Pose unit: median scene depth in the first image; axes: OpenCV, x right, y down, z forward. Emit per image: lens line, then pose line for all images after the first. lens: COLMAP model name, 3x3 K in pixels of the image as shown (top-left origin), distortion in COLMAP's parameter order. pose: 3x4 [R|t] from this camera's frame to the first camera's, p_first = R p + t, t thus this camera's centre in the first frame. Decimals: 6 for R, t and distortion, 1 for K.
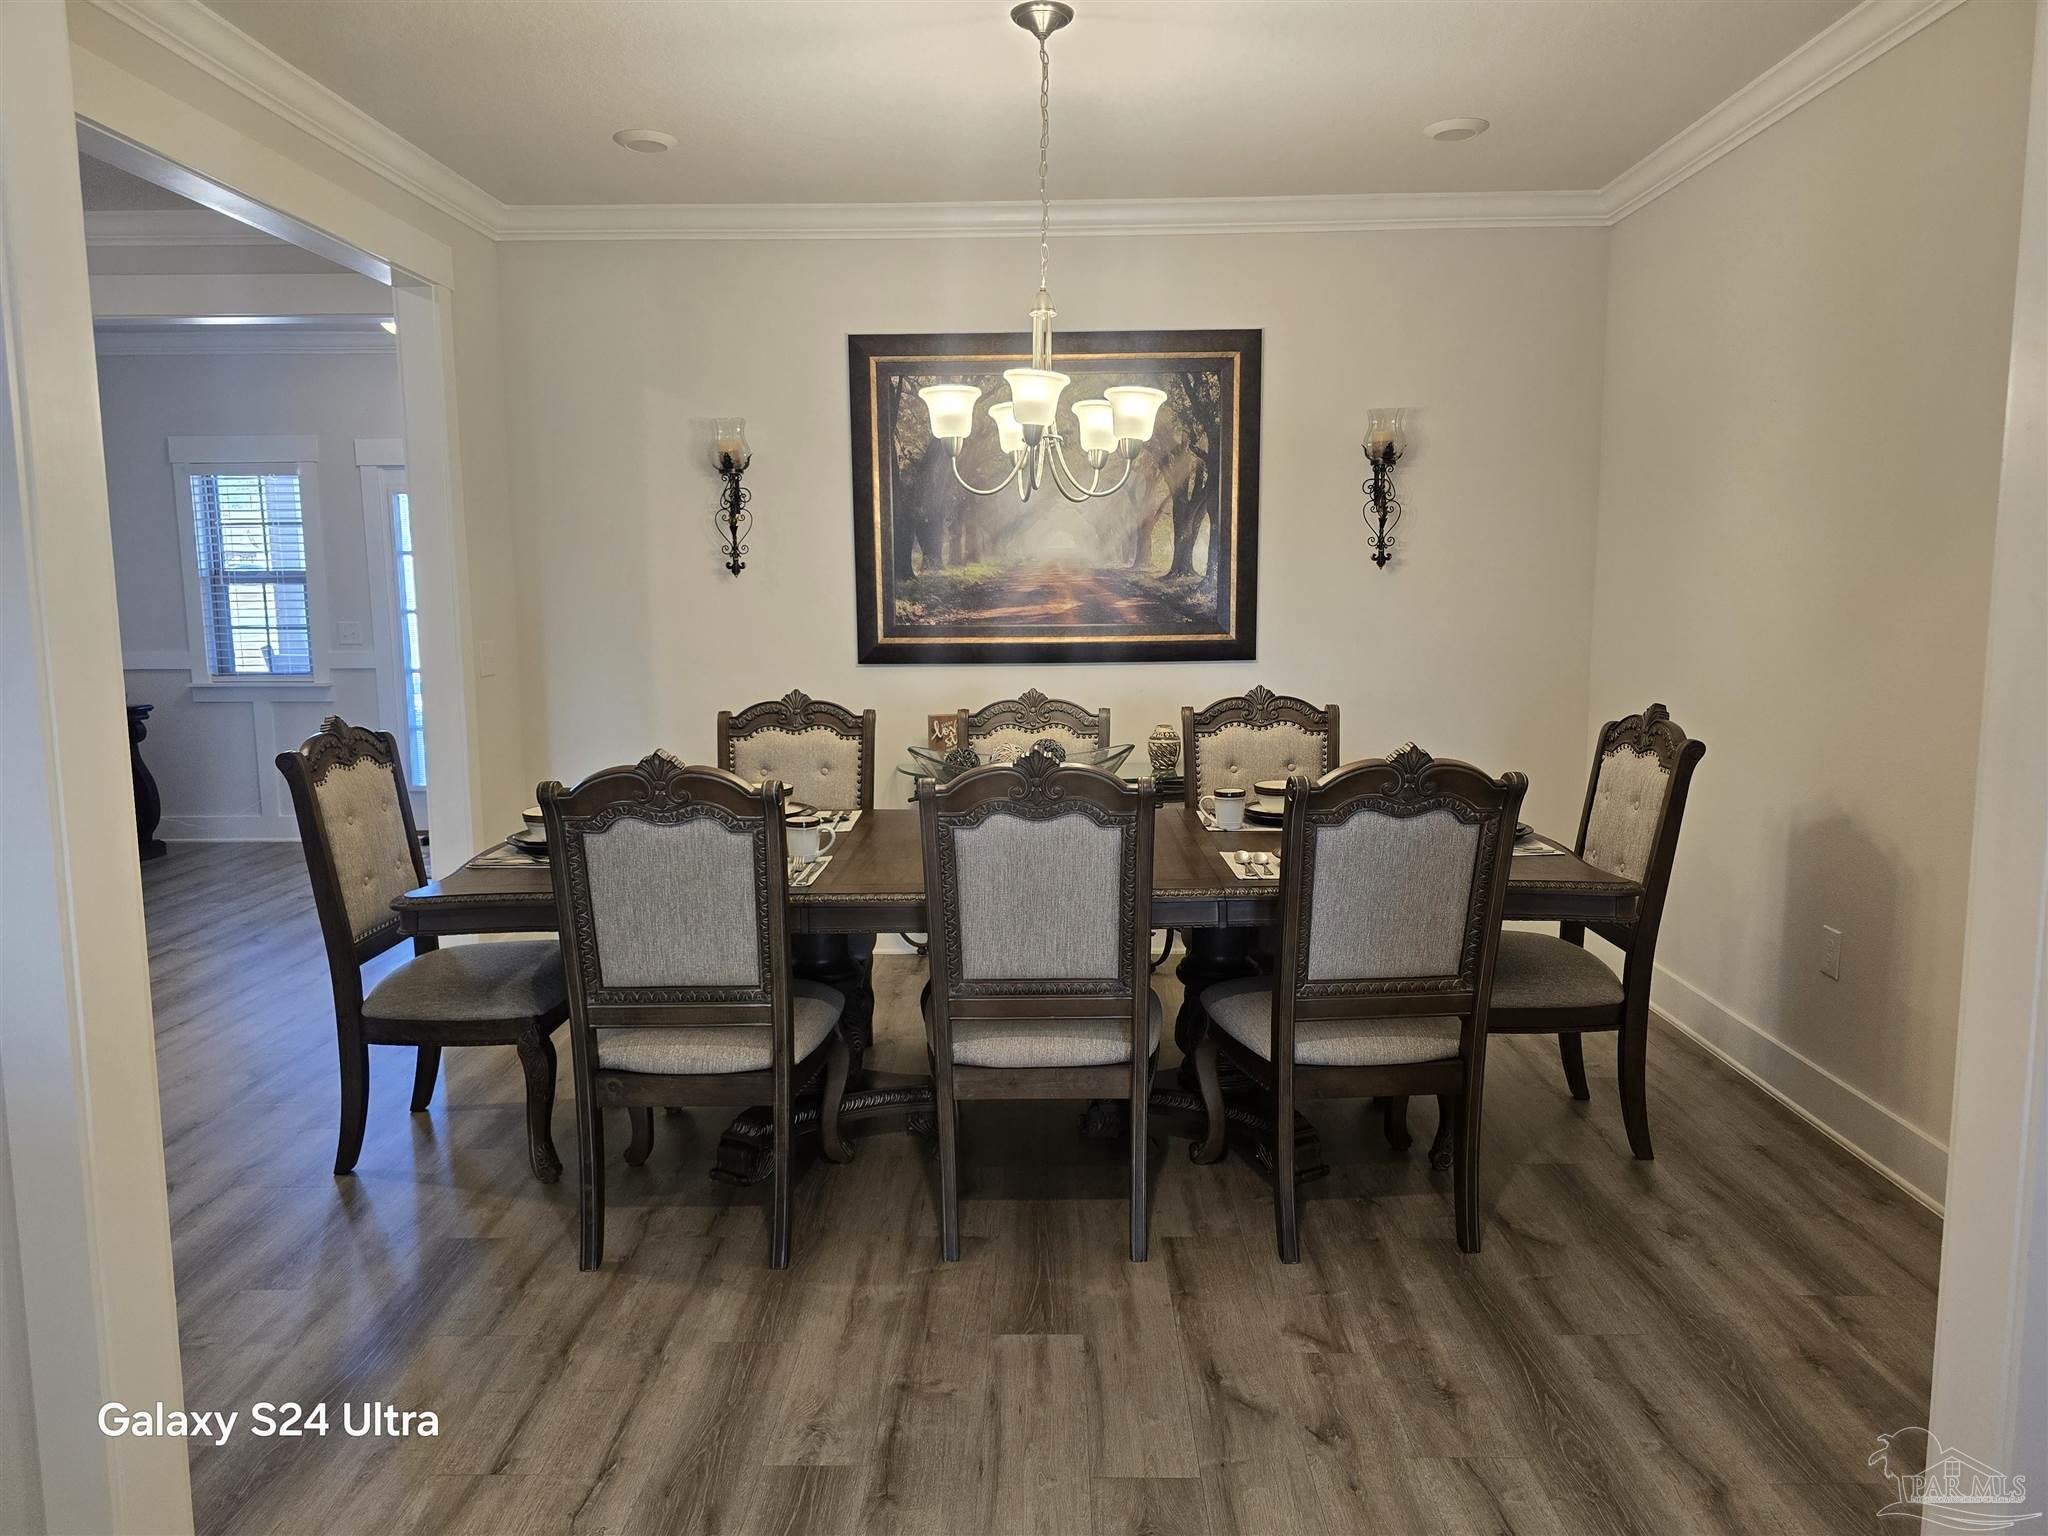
lens RADIAL K [[1365.9, 0, 1024.0], [0, 1365.9, 768.0], [0, 0, 1]] dist [0.058843, -0.052780]
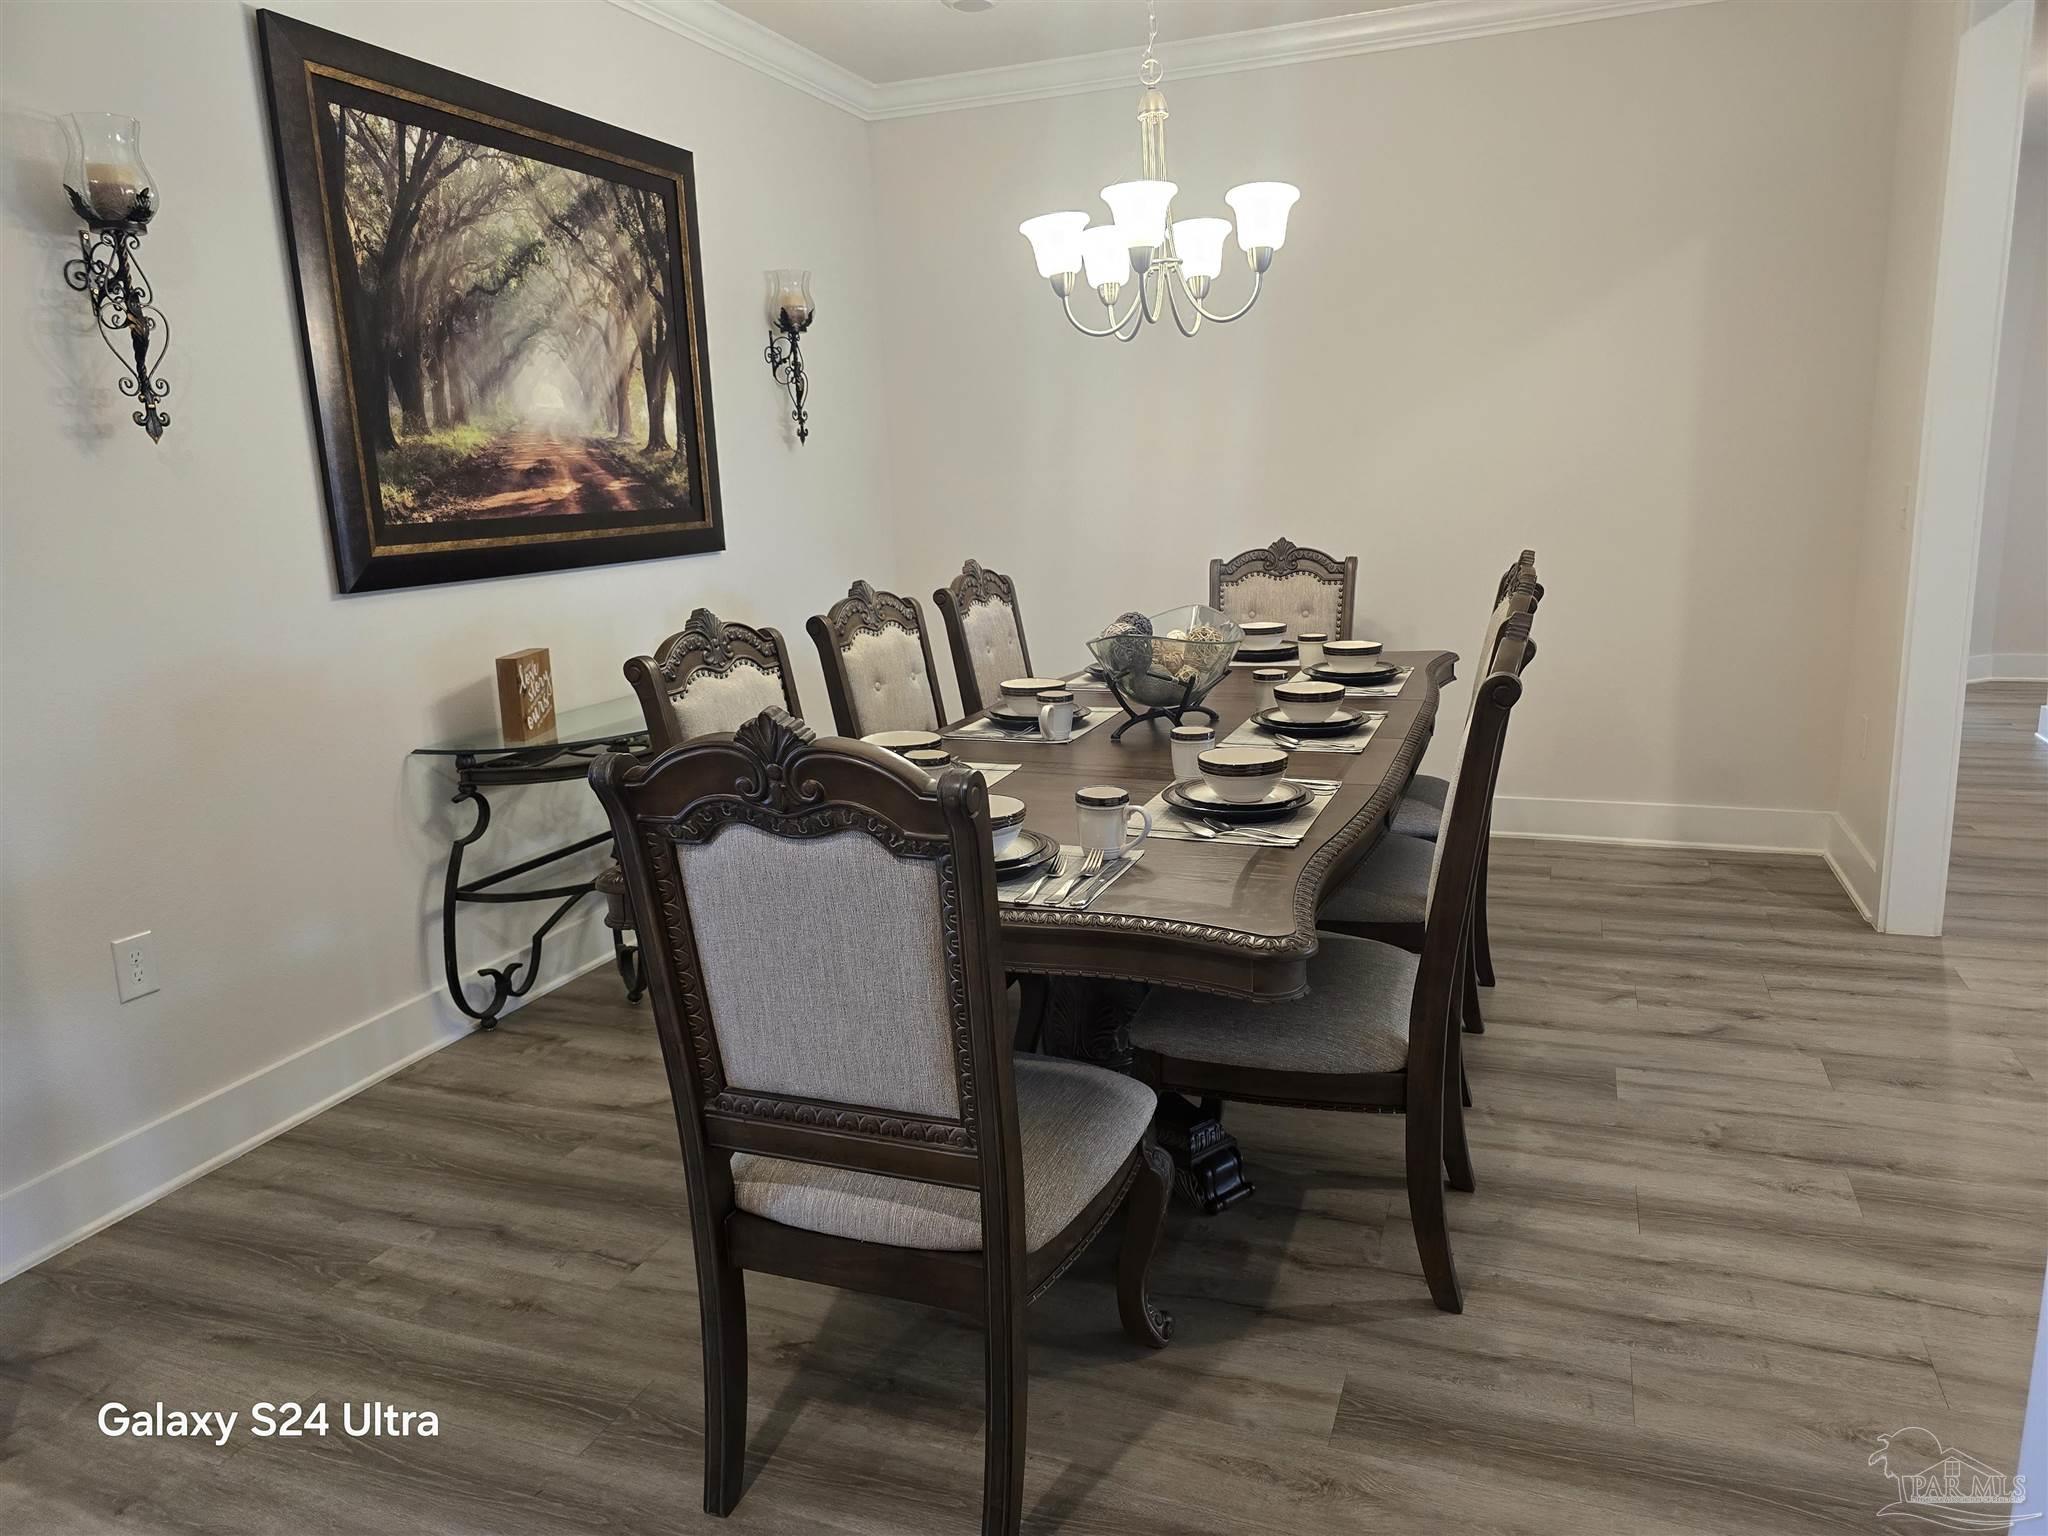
lens RADIAL K [[1394.0, 0, 1024.0], [0, 1394.0, 768.0], [0, 0, 1]] dist [0.008281, 0.002568]
pose [[0.350266, -0.195756, 0.915966, -0.597362], [0.164957, 0.975524, 0.145405, -0.042300], [-0.922010, 0.100165, 0.373985, 0.519301]]
